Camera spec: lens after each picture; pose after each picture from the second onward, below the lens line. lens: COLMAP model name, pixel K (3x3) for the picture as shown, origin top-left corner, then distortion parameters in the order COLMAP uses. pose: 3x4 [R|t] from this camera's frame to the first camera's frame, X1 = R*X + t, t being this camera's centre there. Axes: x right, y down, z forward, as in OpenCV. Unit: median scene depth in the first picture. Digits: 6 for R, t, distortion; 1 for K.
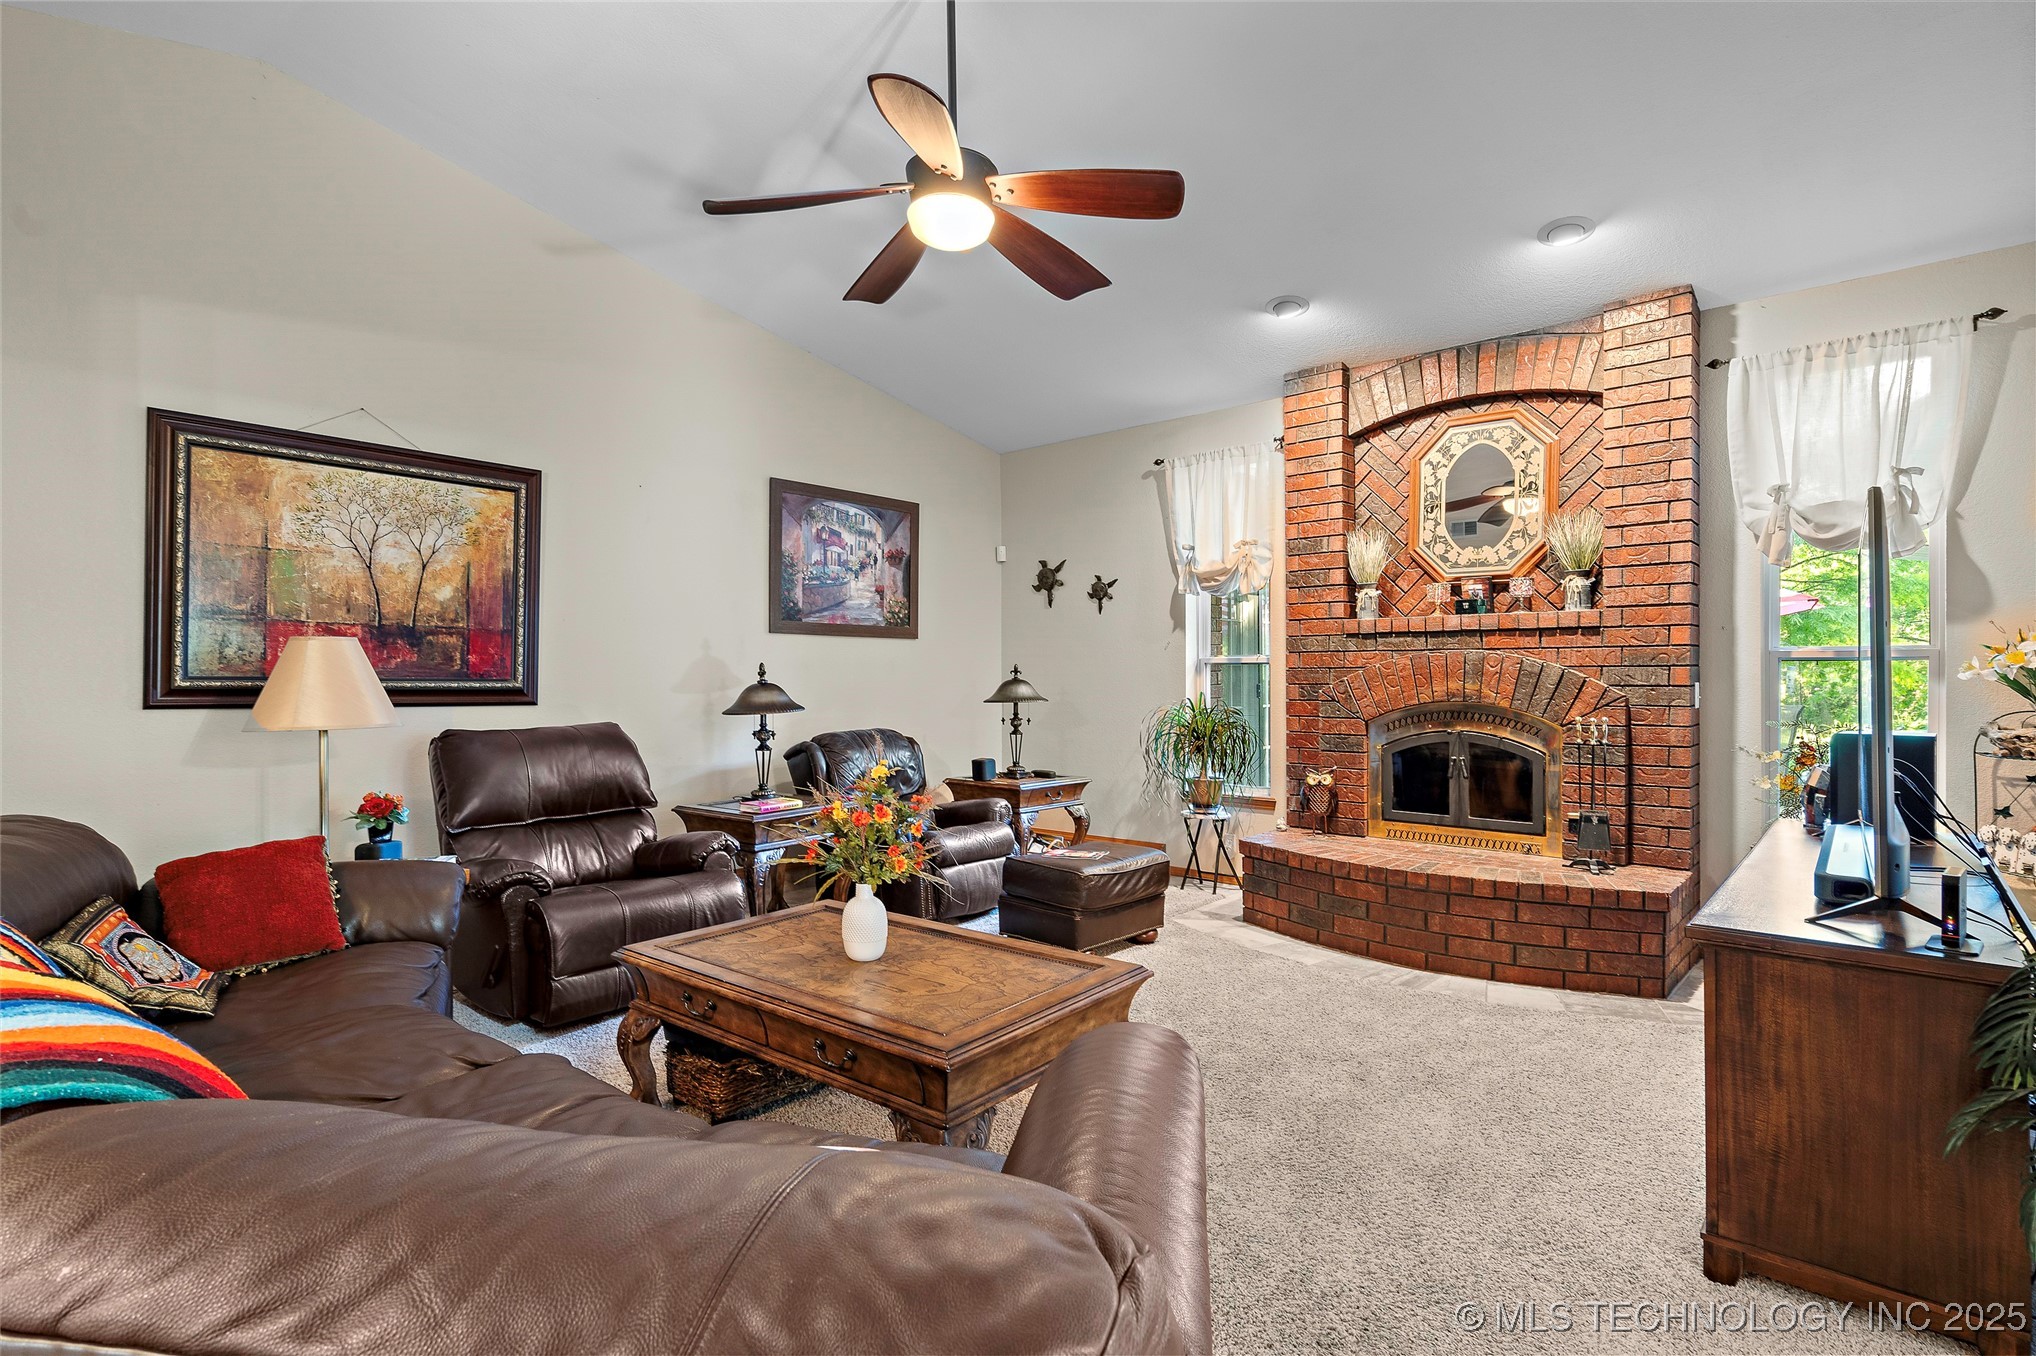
lens RADIAL K [[991.5, 0, 1018.0], [0, 991.5, 678.0], [0, 0, 1]] dist [-0.001820, 0.007970]
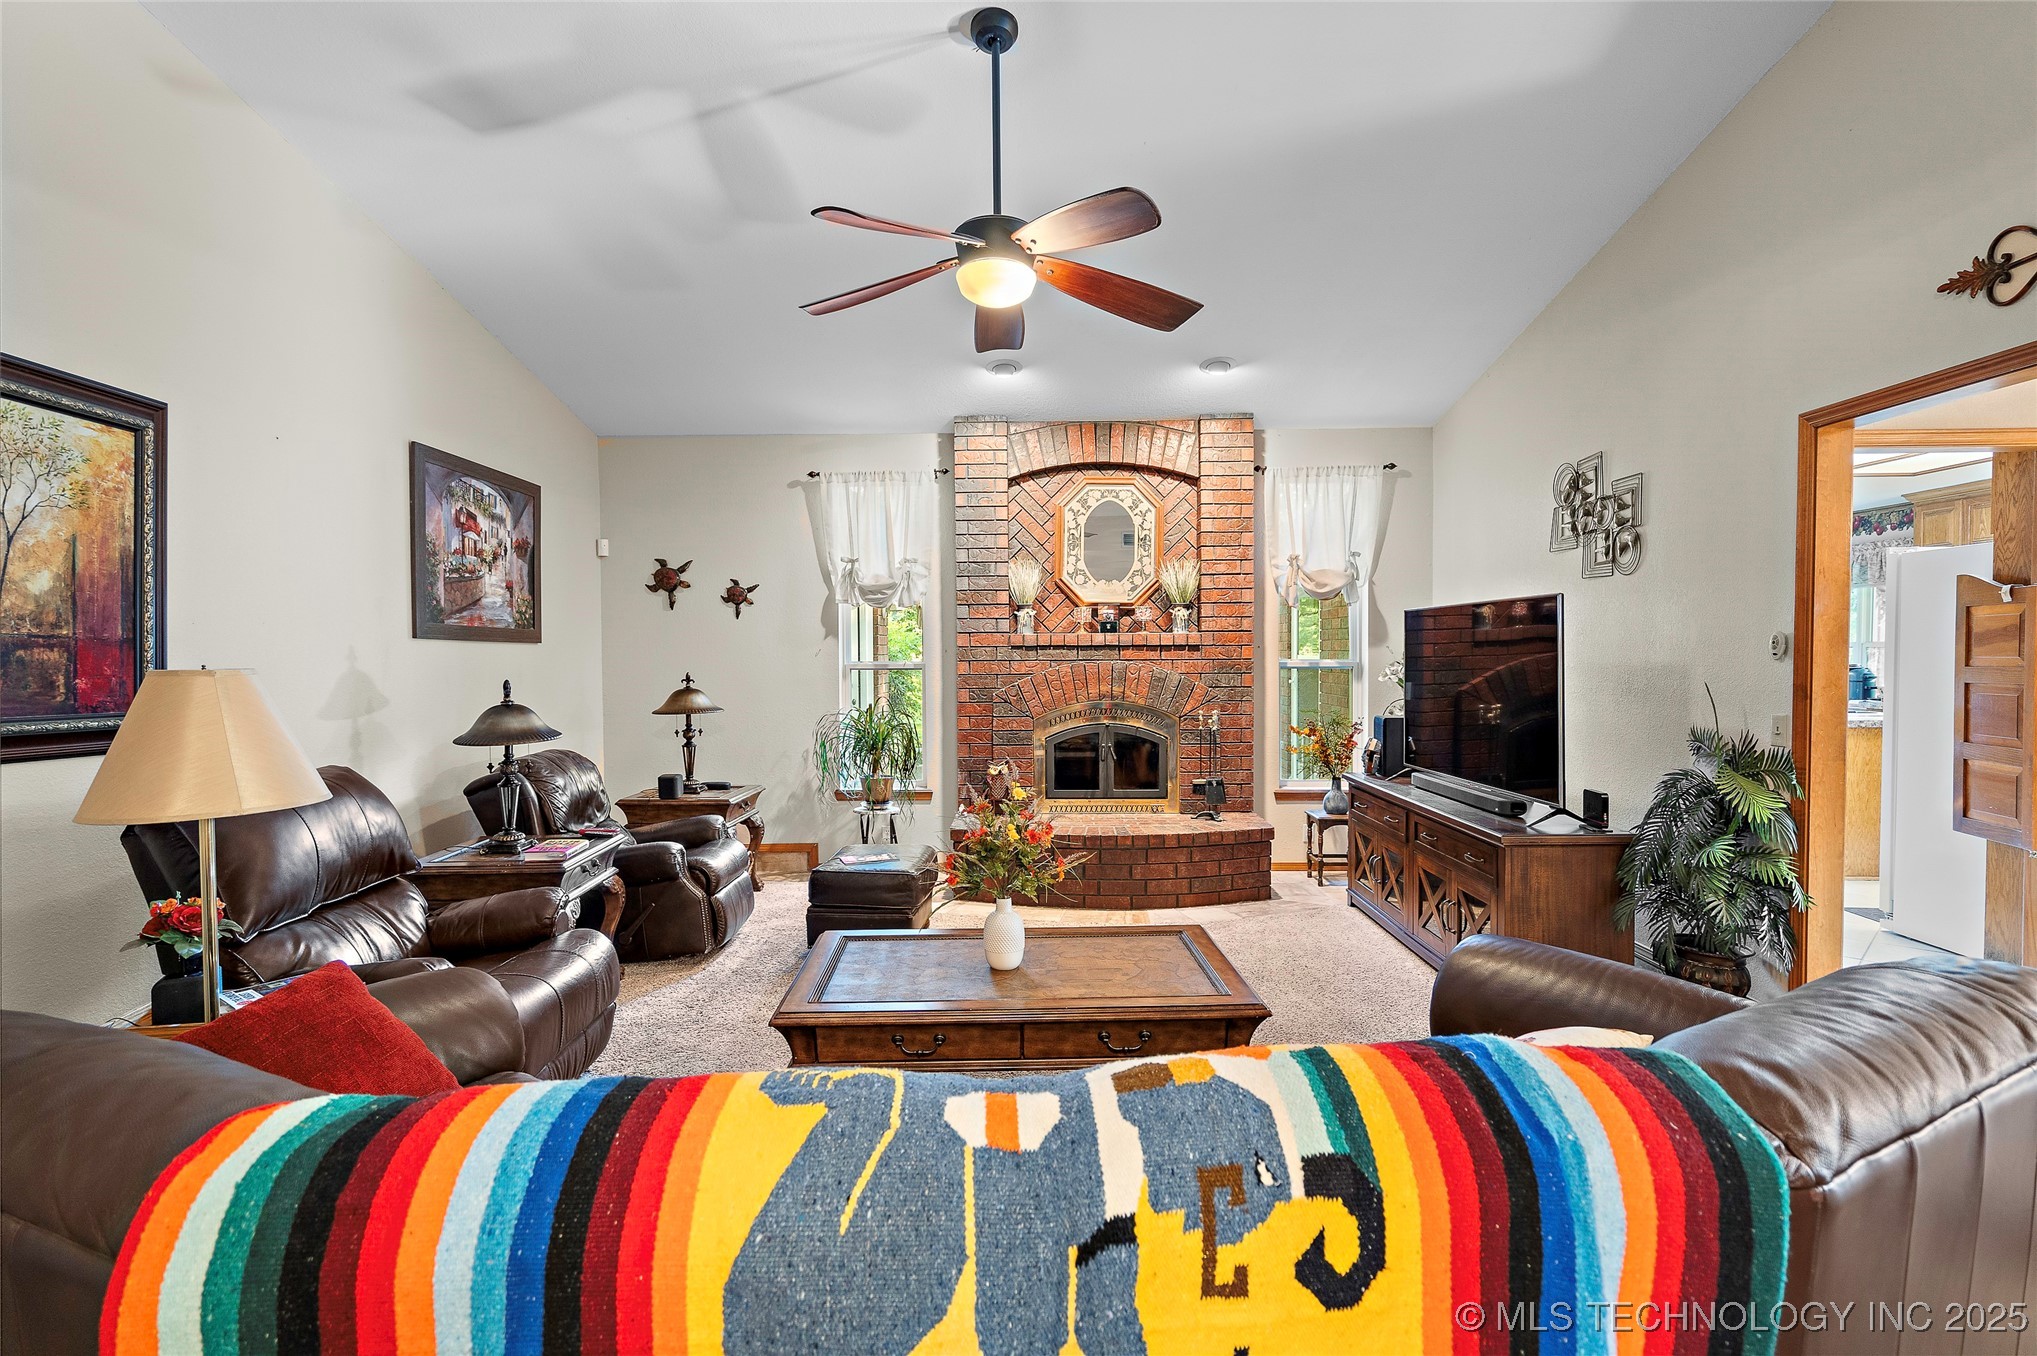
lens RADIAL K [[992.0, 0, 1018.5], [0, 992.0, 678.0], [0, 0, 1]] dist [-0.001820, 0.007970]
pose [[0.758379, -0.016086, 0.651615, -0.469809], [0.006854, 0.999837, 0.016706, -0.027652], [-0.651778, -0.008203, 0.758366, 0.096738]]
